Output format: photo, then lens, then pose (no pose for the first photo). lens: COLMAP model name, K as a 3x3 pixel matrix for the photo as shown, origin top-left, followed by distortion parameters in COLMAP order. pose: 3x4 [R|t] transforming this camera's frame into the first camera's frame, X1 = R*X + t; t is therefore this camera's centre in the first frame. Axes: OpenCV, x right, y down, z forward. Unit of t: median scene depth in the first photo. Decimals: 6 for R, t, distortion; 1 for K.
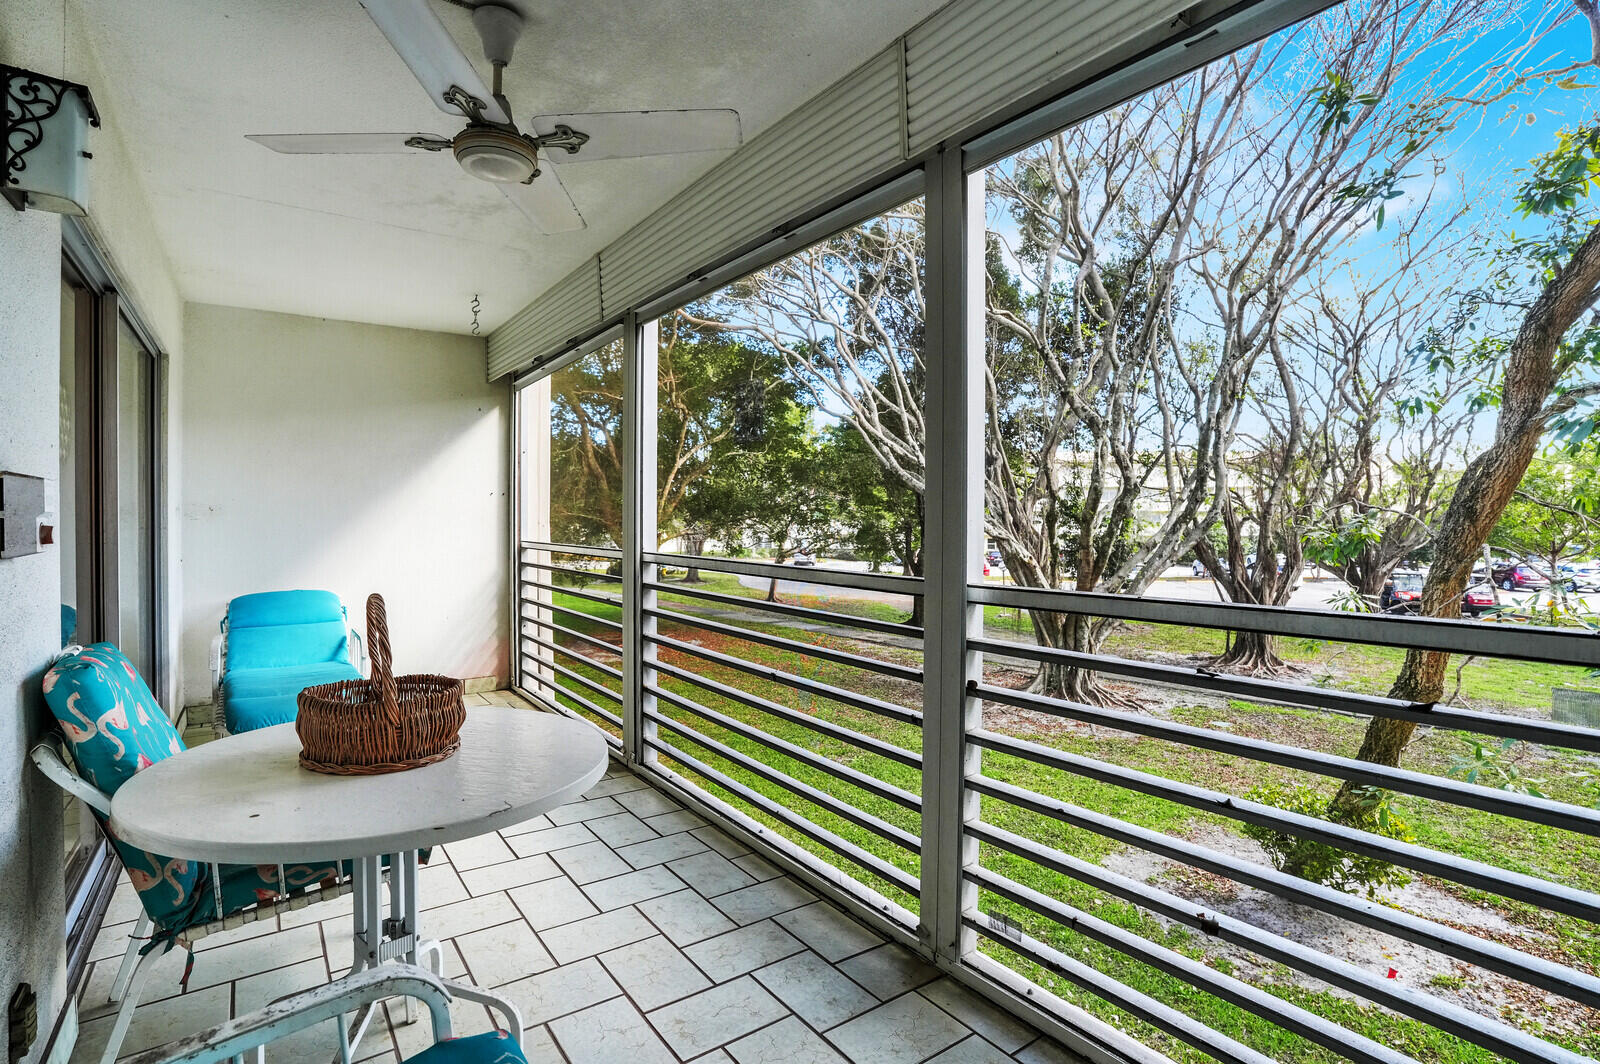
lens RADIAL K [[768.1, 0, 793.0], [0, 768.1, 533.5], [0, 0, 1]] dist [-0.050706, 0.005031]
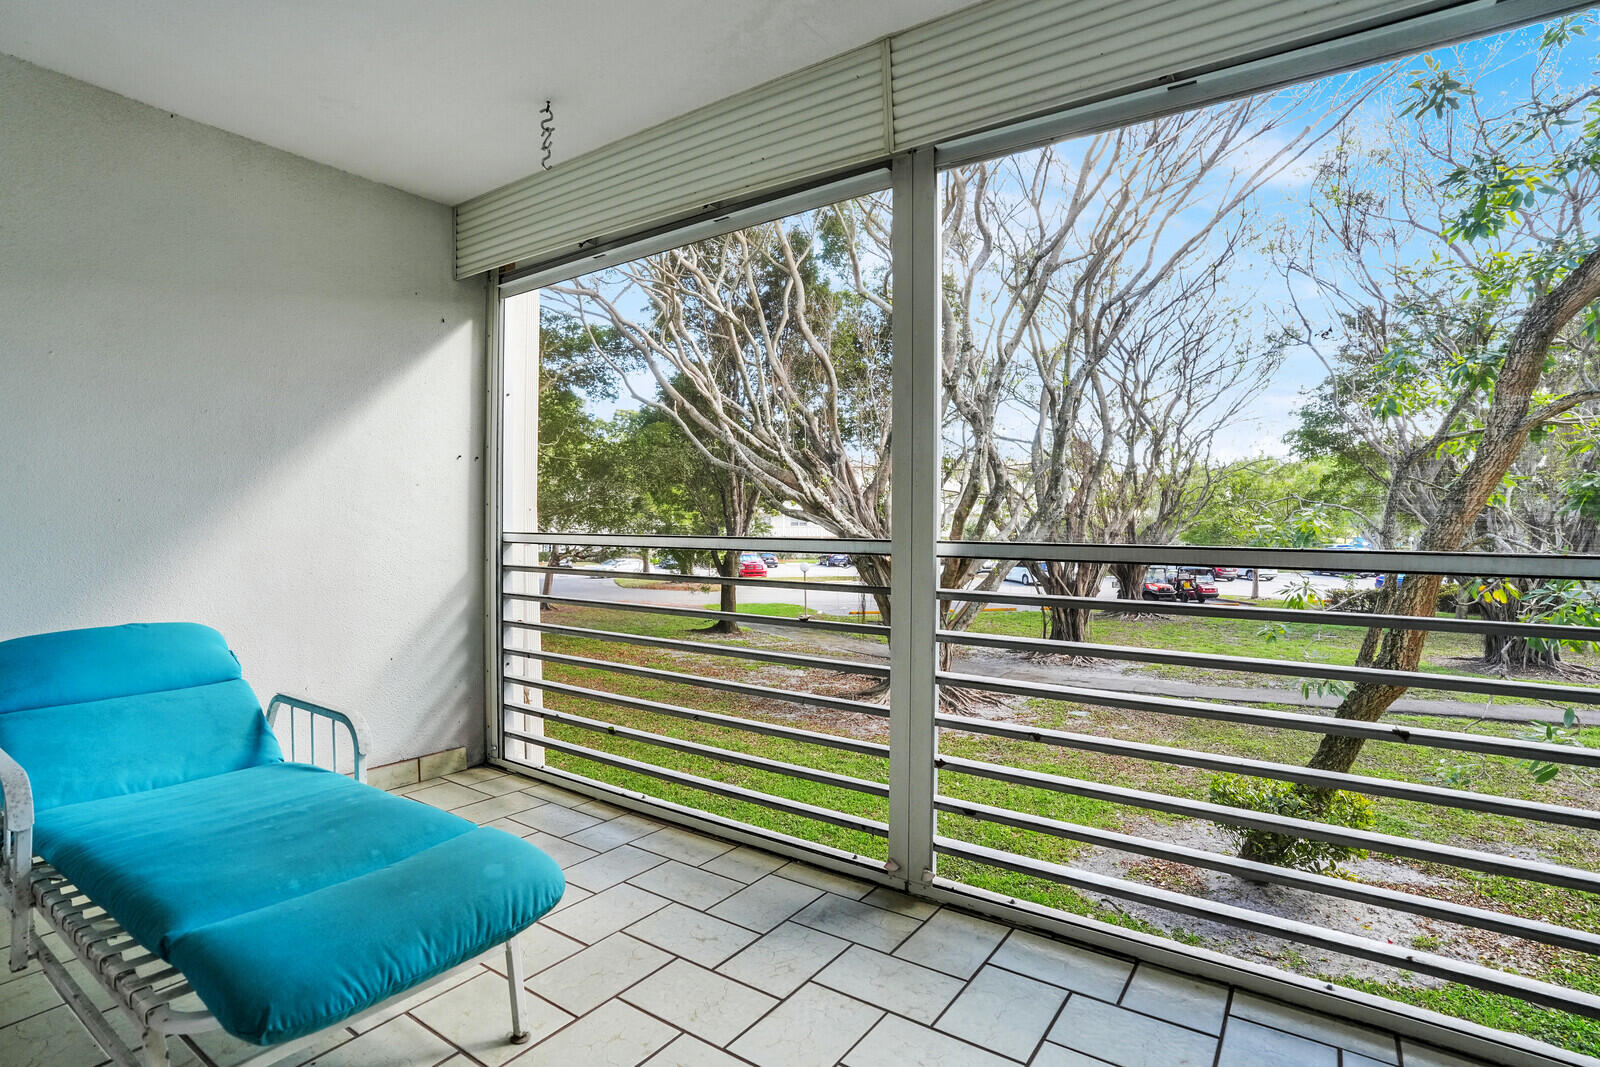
lens RADIAL K [[768.1, 0, 805.8], [0, 768.1, 532.7], [0, 0, 1]] dist [-0.050706, 0.005031]
pose [[0.937332, -0.001142, 0.348435, -0.293090], [0.002981, 0.999984, -0.004742, 0.012295], [-0.348424, 0.005483, 0.937321, 0.265902]]
